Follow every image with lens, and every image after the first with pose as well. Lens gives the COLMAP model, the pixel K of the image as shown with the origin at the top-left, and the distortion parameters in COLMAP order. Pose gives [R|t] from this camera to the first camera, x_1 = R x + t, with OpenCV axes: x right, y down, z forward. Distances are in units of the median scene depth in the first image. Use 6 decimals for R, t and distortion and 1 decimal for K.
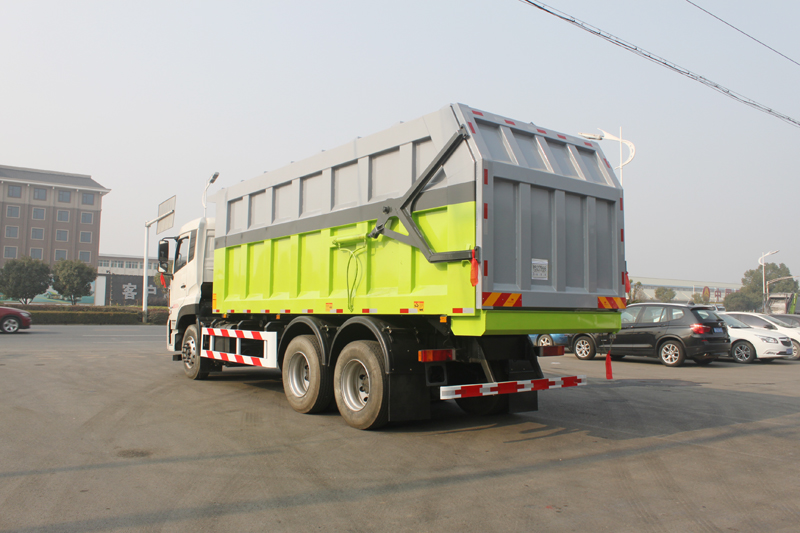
lens RADIAL K [[646.9, 0, 400.0], [0, 646.9, 266.5], [0, 0, 1]] dist [-0.002383, -0.000392]
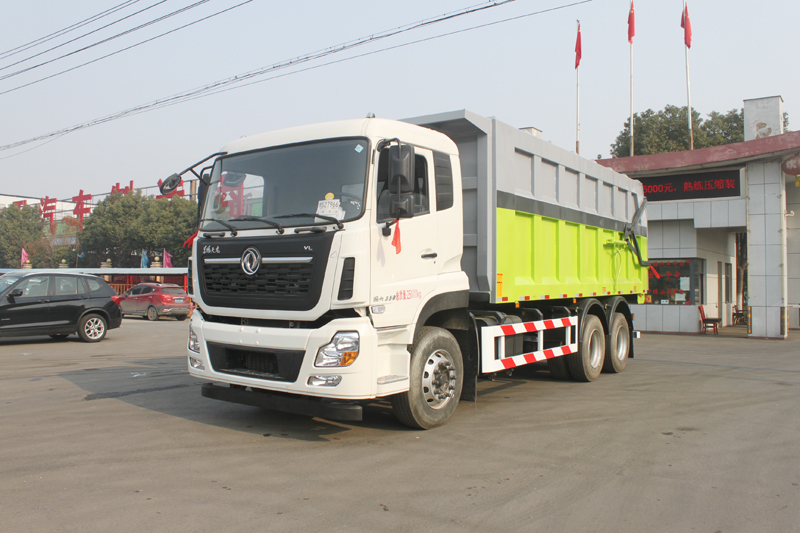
lens RADIAL K [[675.8, 0, 400.5], [0, 675.8, 247.7], [0, 0, 1]] dist [-0.124962, 0.002388]
pose [[-0.295242, 0.035367, 0.954768, -1.135655], [-0.075939, 0.995284, -0.060351, 0.079621], [-0.952400, -0.090322, -0.291164, 1.595824]]
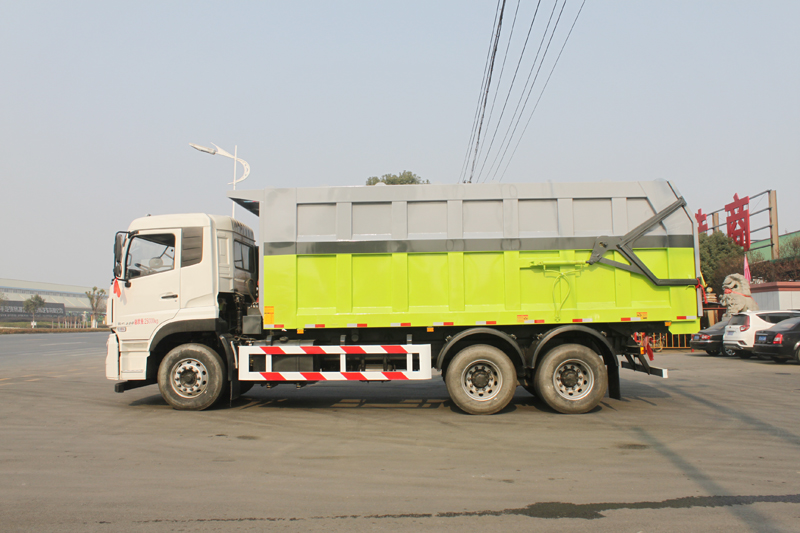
lens RADIAL K [[675.8, 0, 400.5], [0, 675.8, 247.7], [0, 0, 1]] dist [-0.124962, 0.002388]
pose [[0.644757, 0.067046, 0.761441, -1.061247], [-0.034770, 0.997687, -0.058406, 0.011899], [-0.763596, 0.011182, 0.645597, 0.340719]]
